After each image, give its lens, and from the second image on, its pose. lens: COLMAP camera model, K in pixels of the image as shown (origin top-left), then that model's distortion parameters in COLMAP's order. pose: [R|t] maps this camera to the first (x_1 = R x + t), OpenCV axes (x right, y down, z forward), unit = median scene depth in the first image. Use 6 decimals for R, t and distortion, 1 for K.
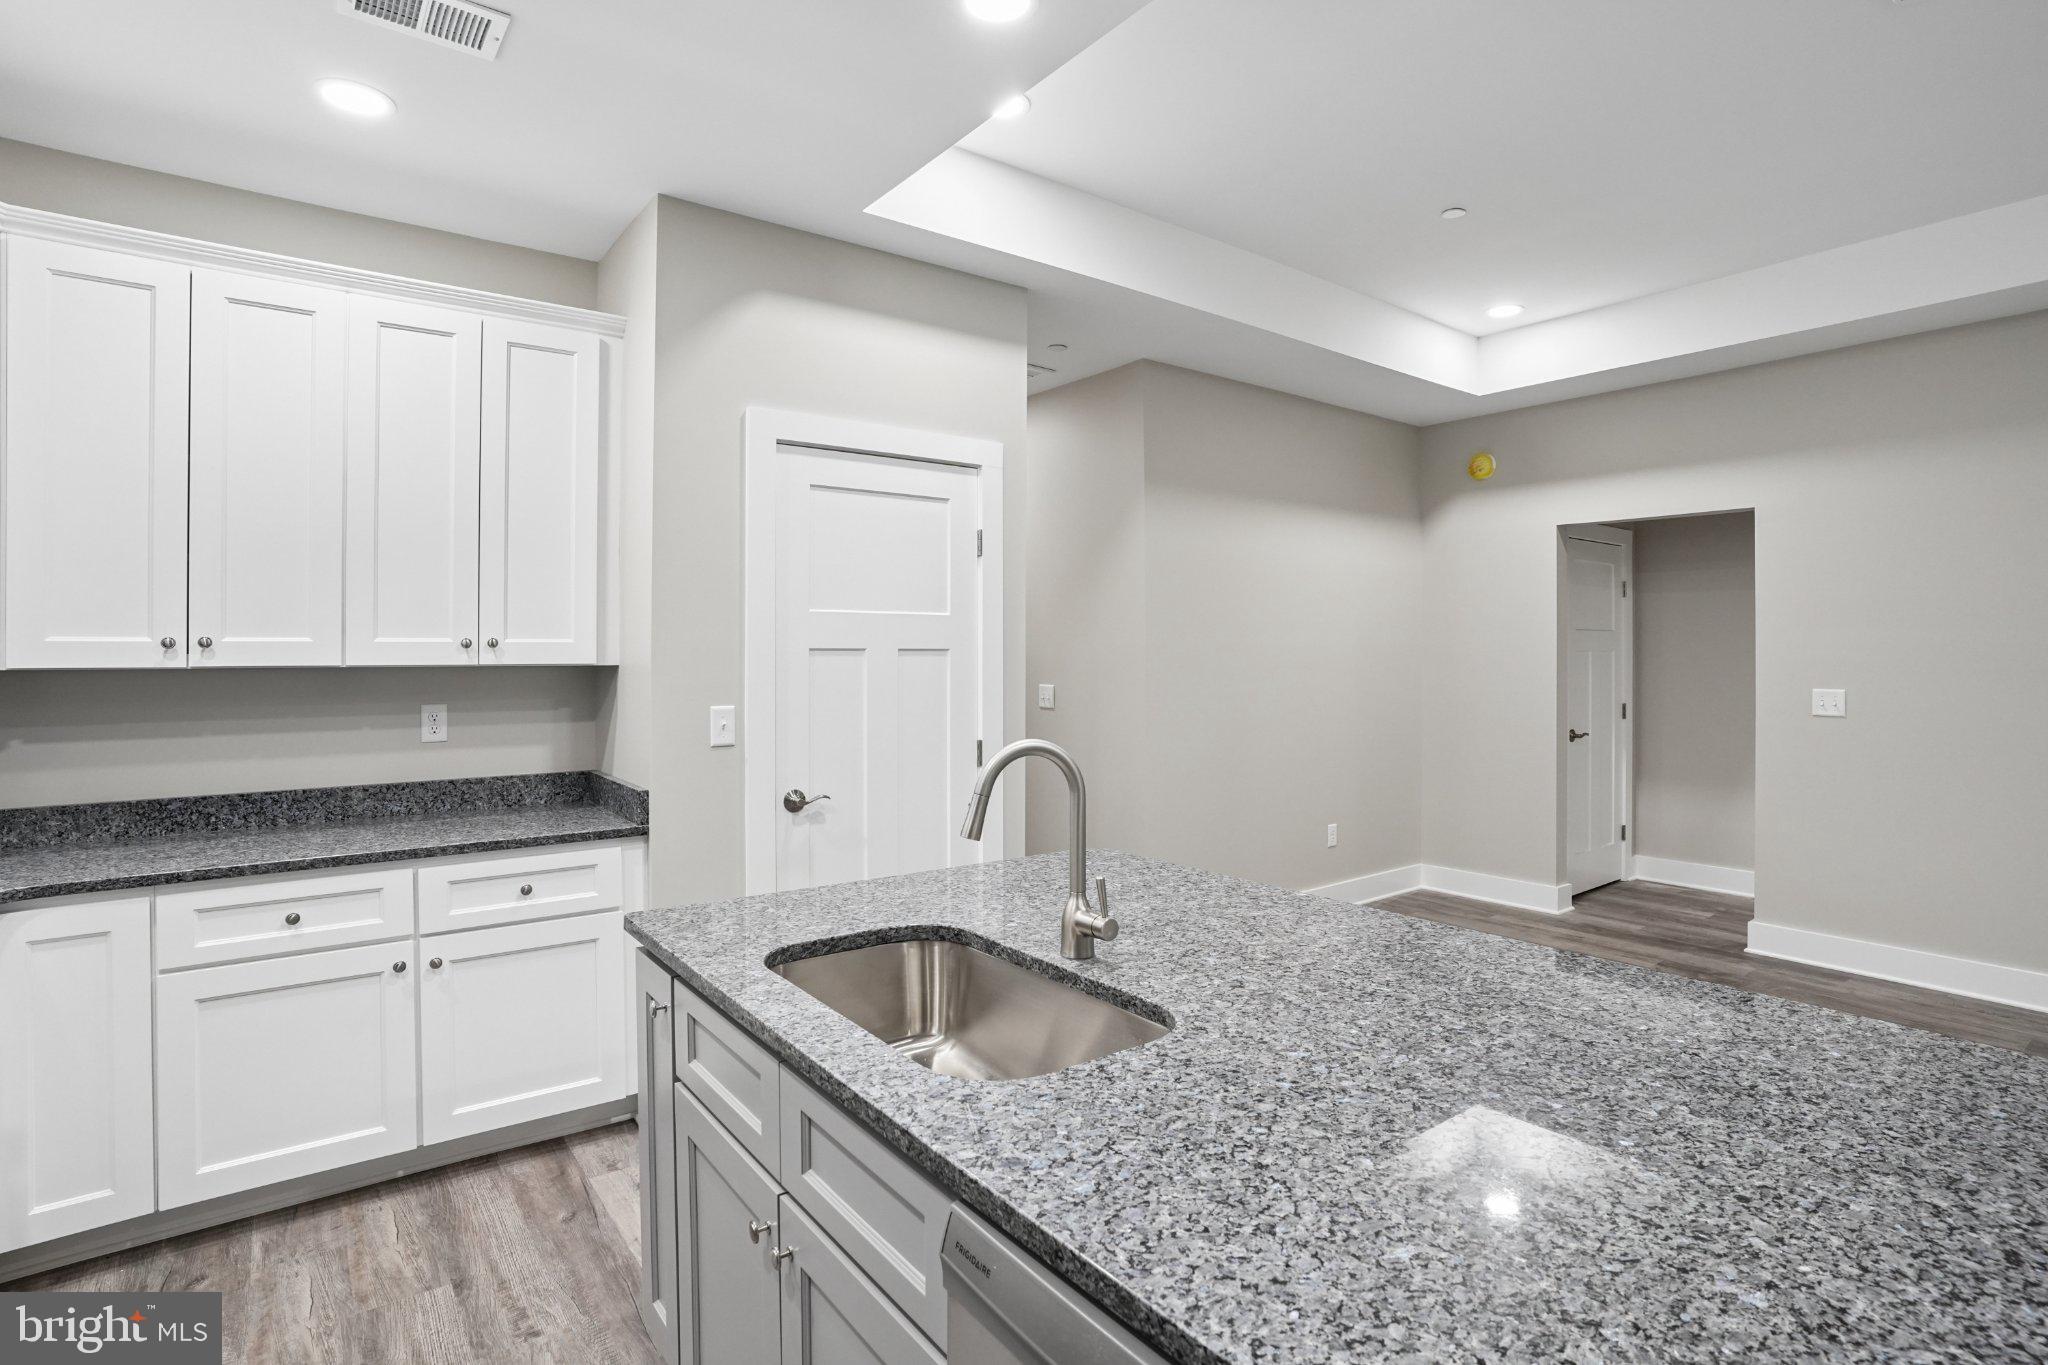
lens RADIAL K [[1021.4, 0, 1023.9], [0, 1021.4, 652.5], [0, 0, 1]] dist [-0.082136, 0.038514]
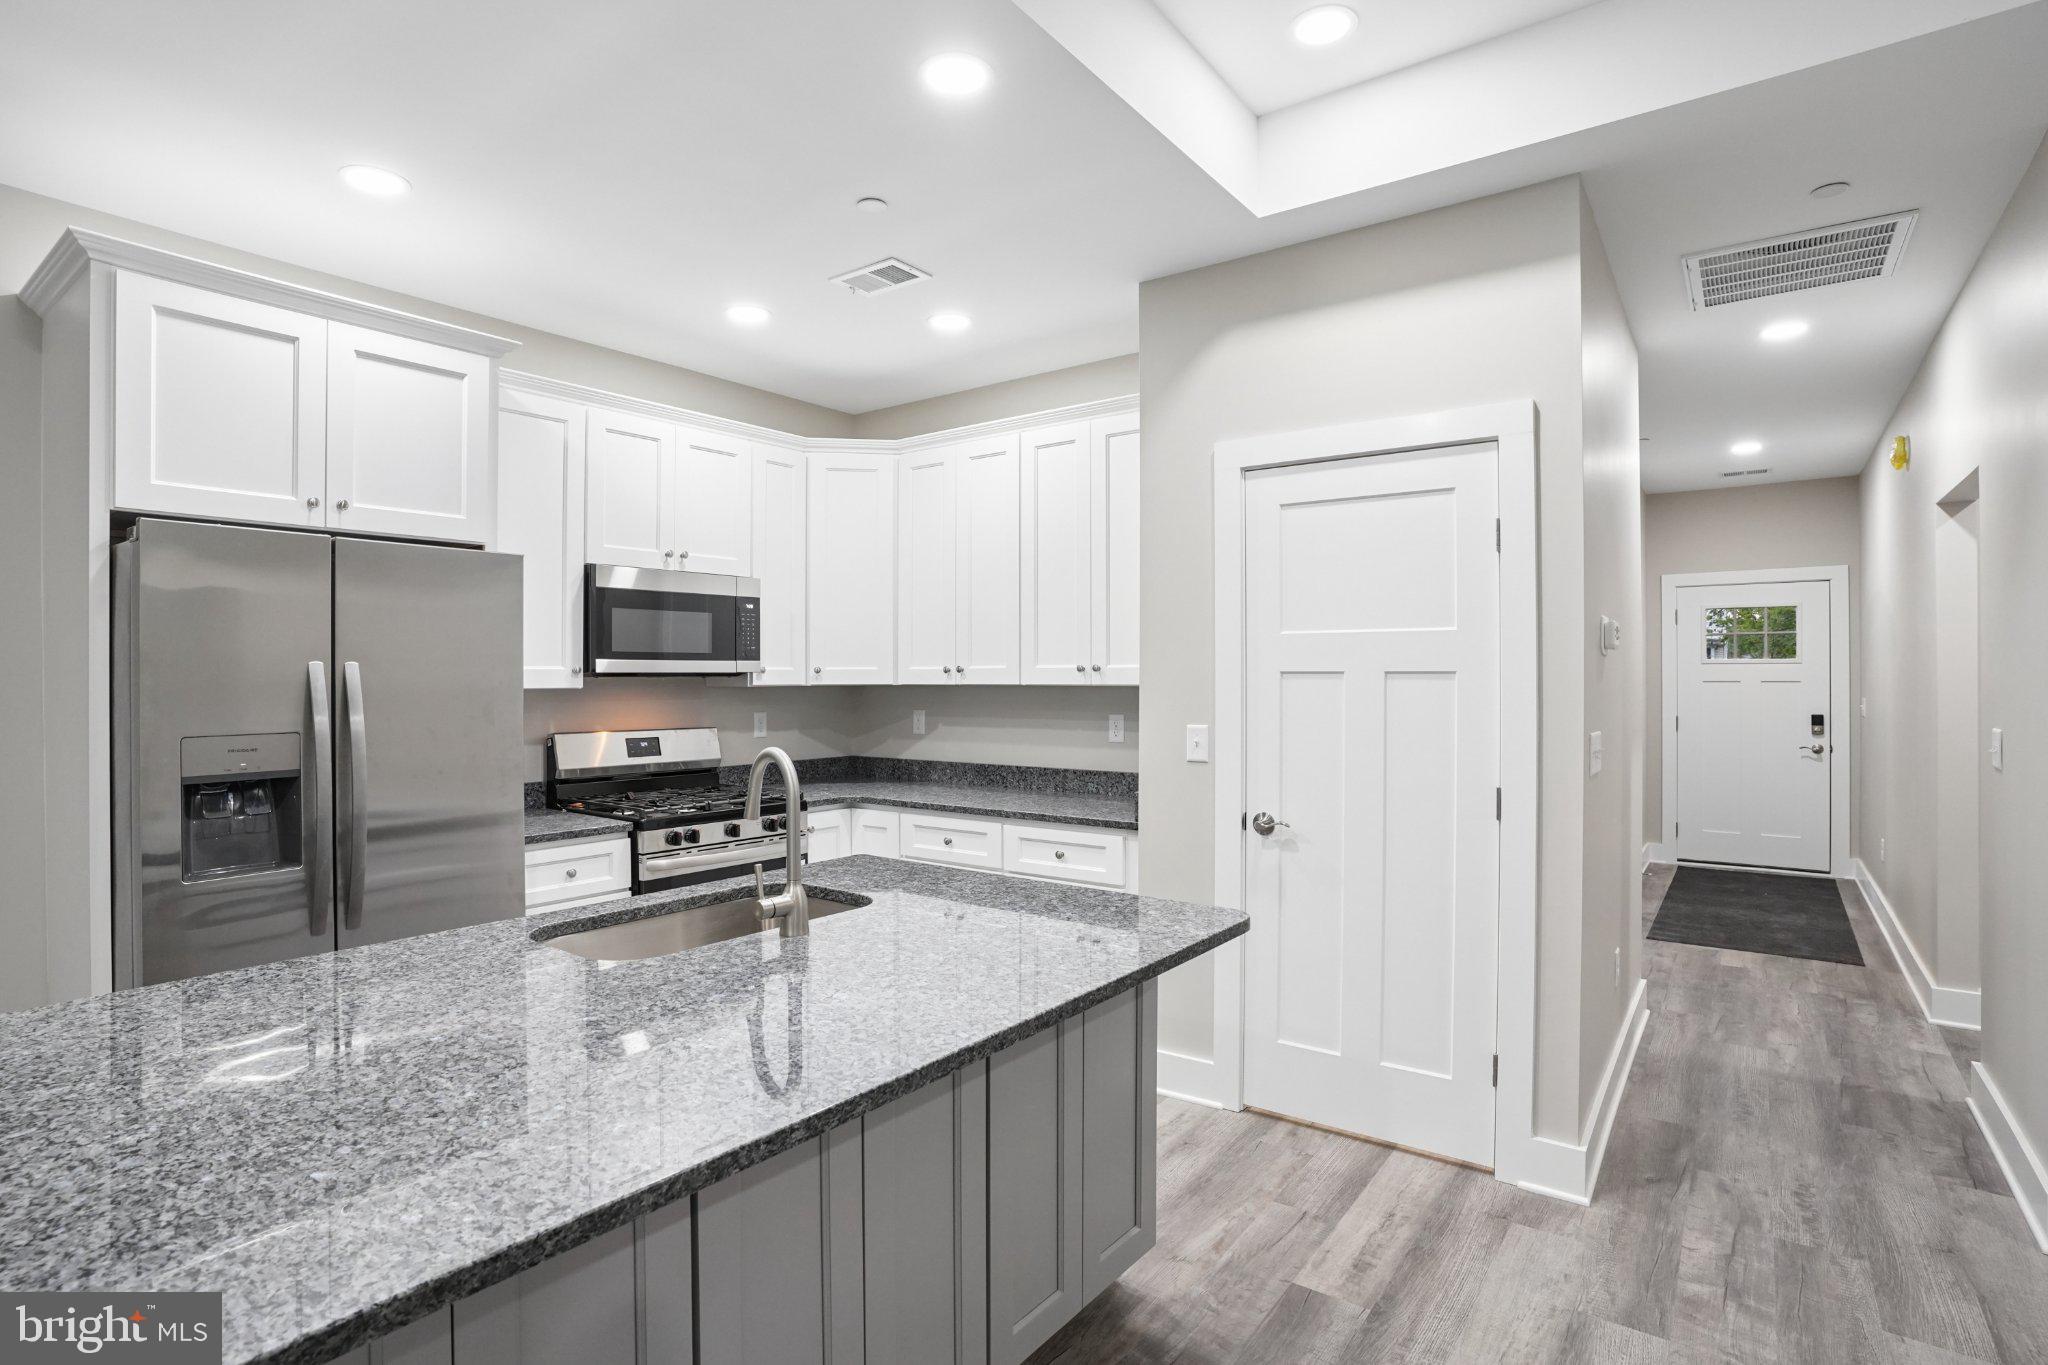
lens RADIAL K [[1015.7, 0, 1019.6], [0, 1015.7, 672.7], [0, 0, 1]] dist [-0.083061, 0.040524]
pose [[0.278337, -0.001668, -0.960482, 0.701554], [0.002439, 0.999996, -0.001030, -0.002601], [0.960480, -0.002056, 0.278340, 0.518993]]
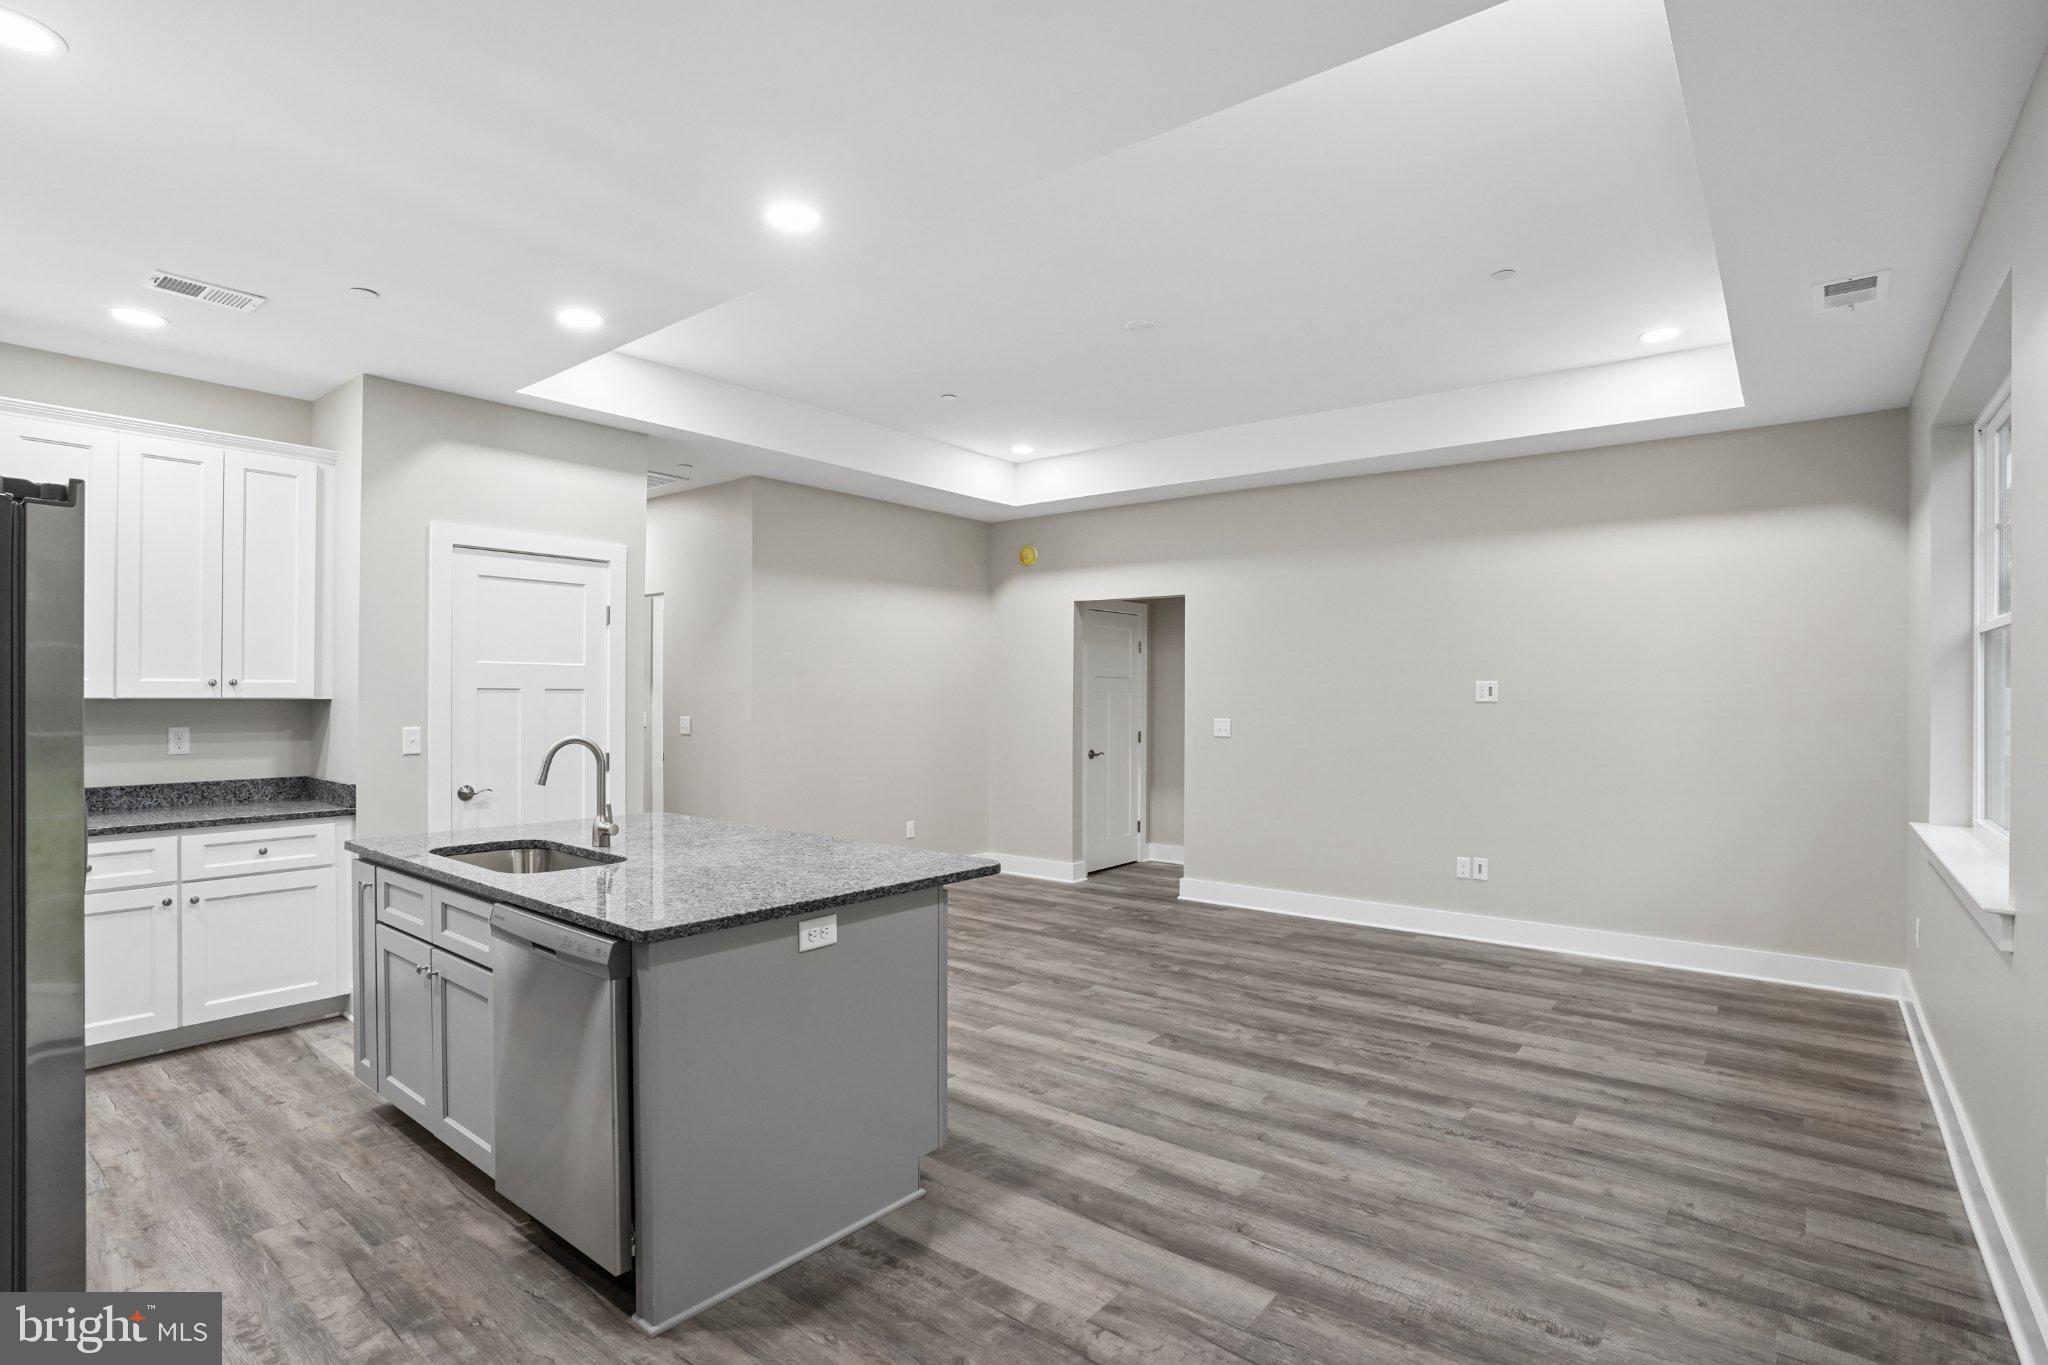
lens RADIAL K [[1016.2, 0, 1016.0], [0, 1016.2, 695.4], [0, 0, 1]] dist [-0.081979, 0.040556]
pose [[0.969355, 0.004441, 0.245624, 0.197329], [-0.005062, 0.999985, 0.001895, 0.000401], [-0.245612, -0.003080, 0.969363, -0.600753]]
